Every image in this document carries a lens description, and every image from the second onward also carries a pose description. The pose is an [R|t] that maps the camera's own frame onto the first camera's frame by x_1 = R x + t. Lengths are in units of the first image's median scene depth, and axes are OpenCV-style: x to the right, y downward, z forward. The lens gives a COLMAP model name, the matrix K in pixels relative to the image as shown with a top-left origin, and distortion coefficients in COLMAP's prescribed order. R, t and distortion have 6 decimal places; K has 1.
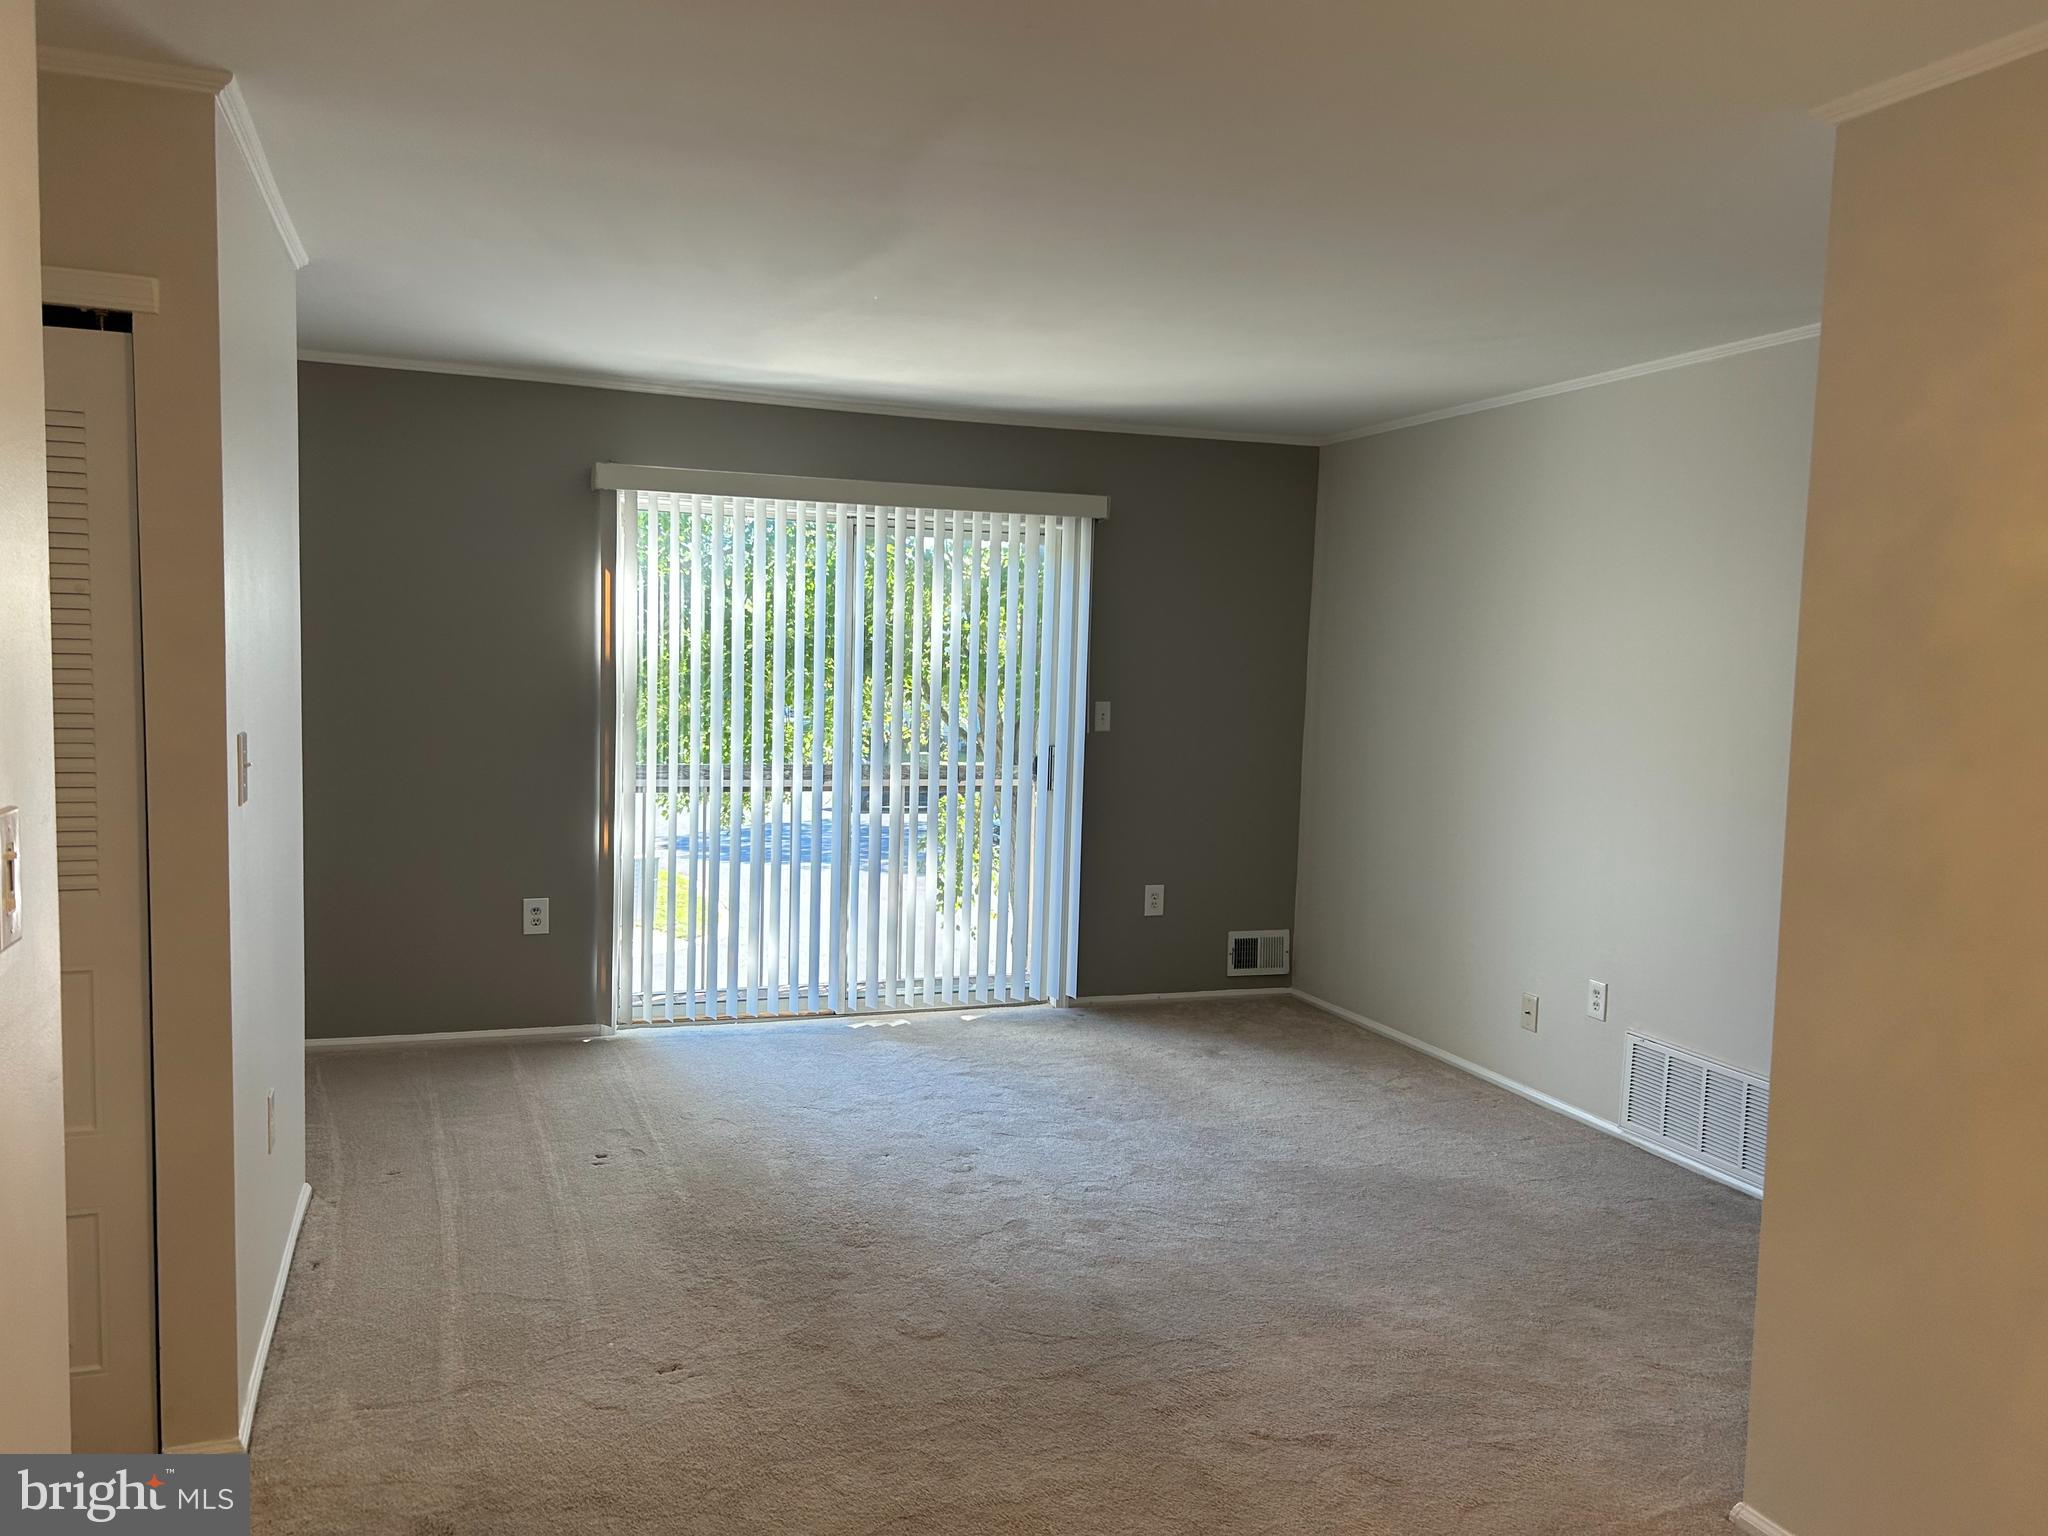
lens RADIAL K [[1510.4, 0, 1014.4], [0, 1510.4, 767.9], [0, 0, 1]] dist [0.034707, -0.057591]
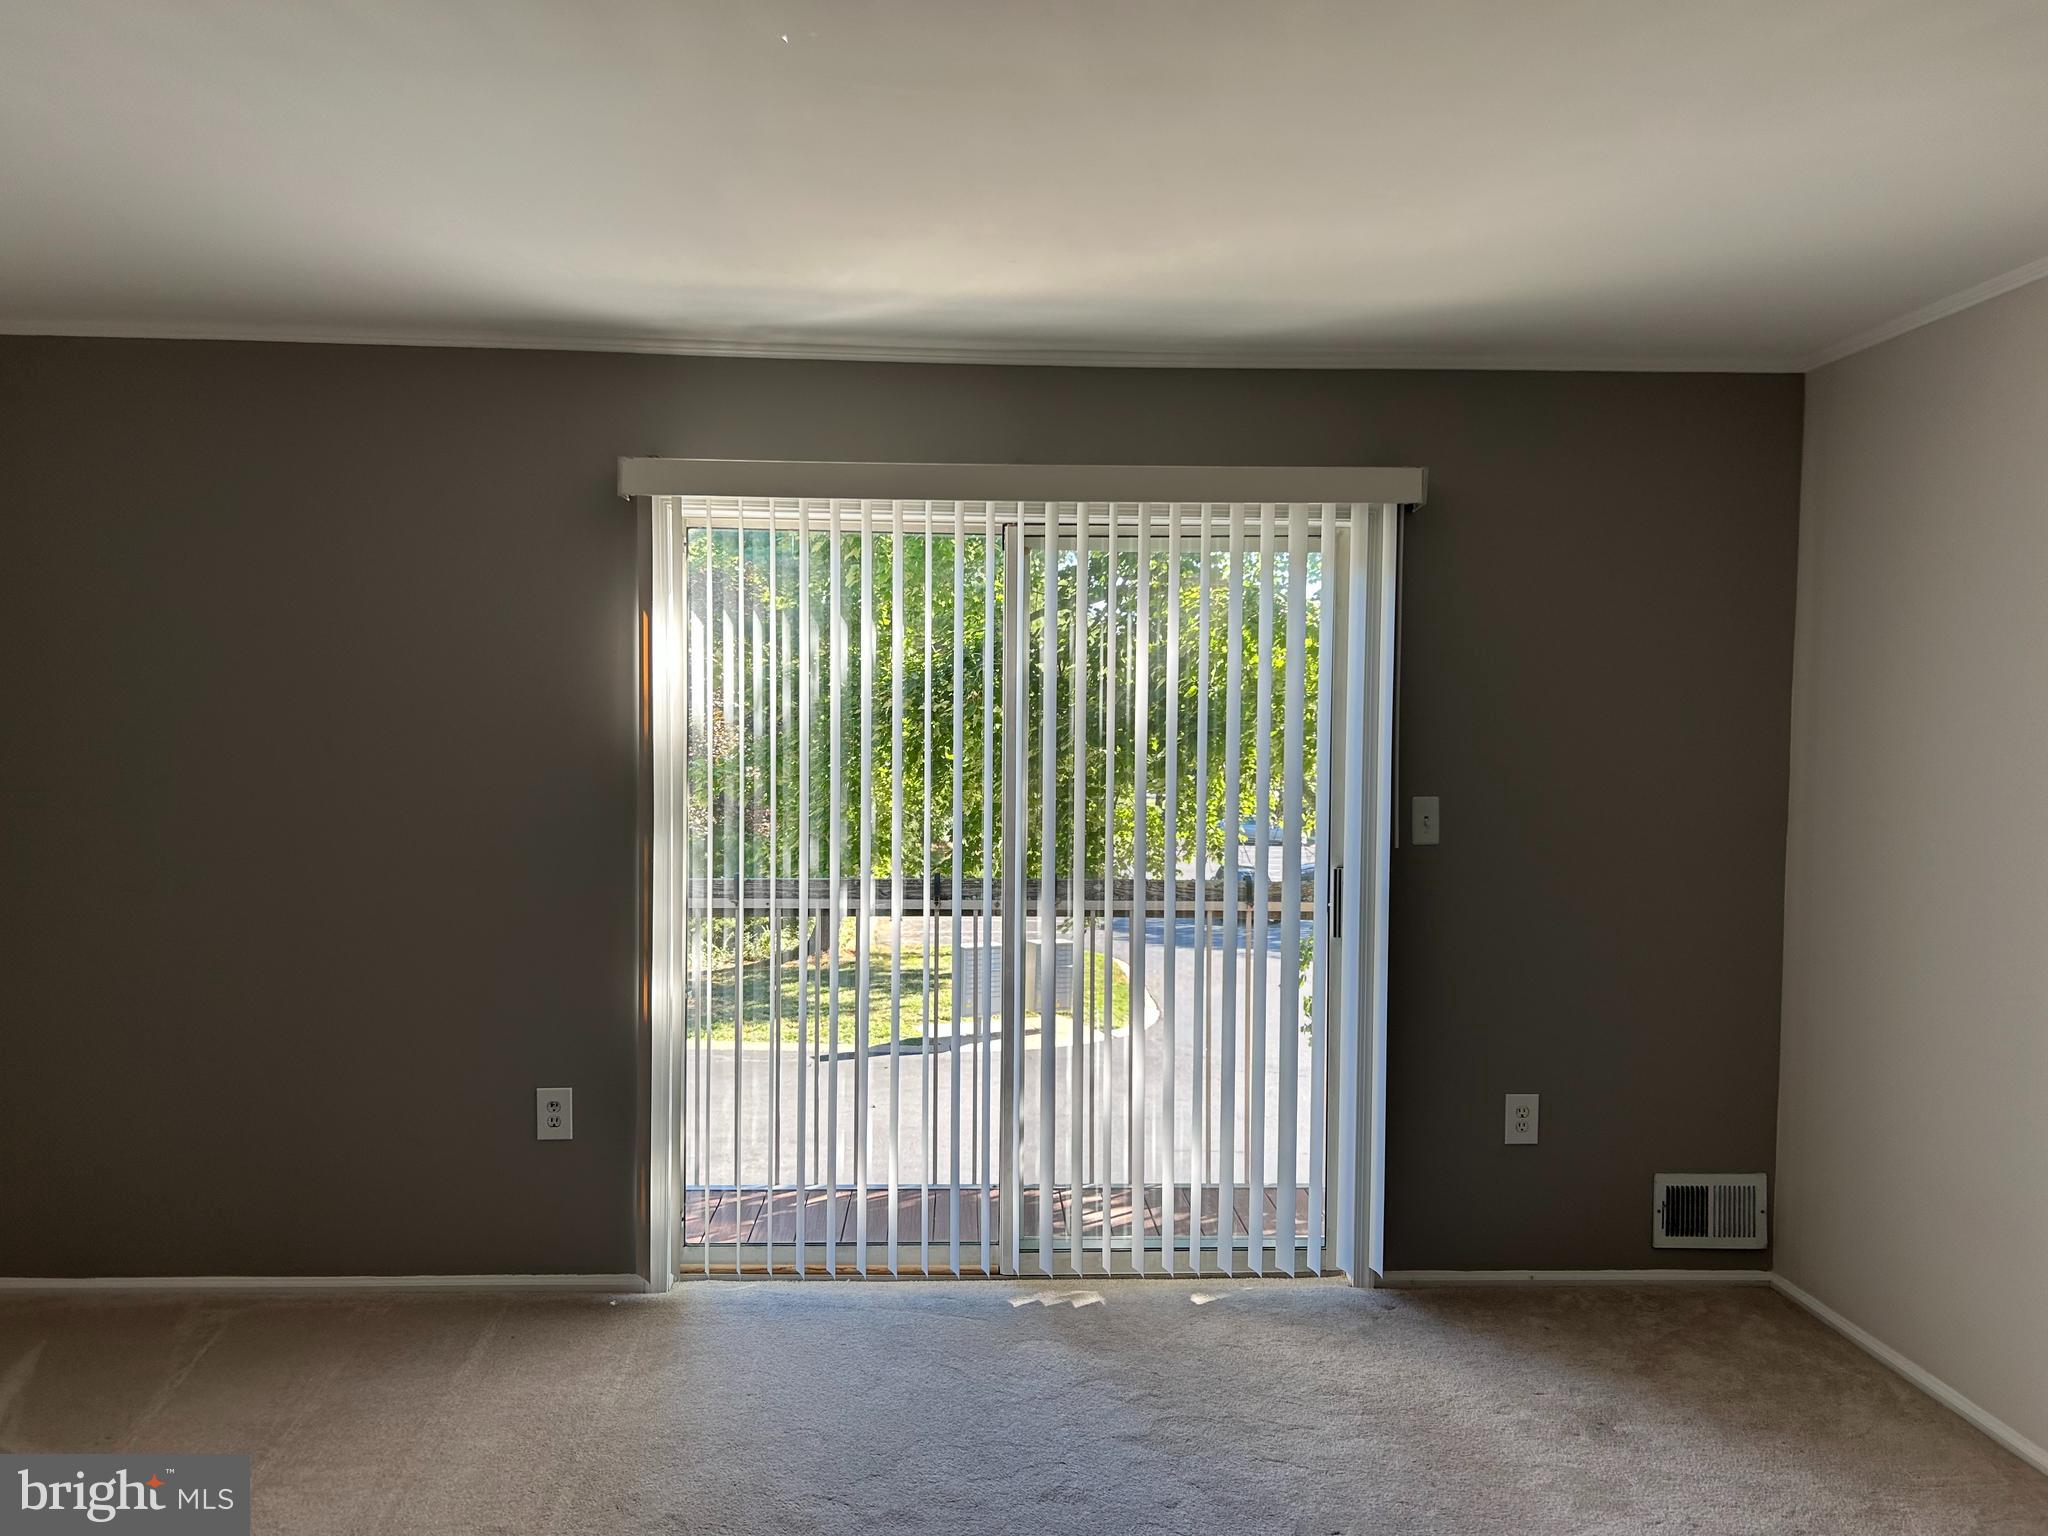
lens RADIAL K [[1510.4, 0, 1030.4], [0, 1510.4, 766.1], [0, 0, 1]] dist [0.034707, -0.057591]
pose [[0.953699, -0.009699, -0.300606, 0.095210], [-0.004711, 0.998876, -0.047174, -0.027235], [0.300725, 0.046405, 0.952581, 0.367531]]
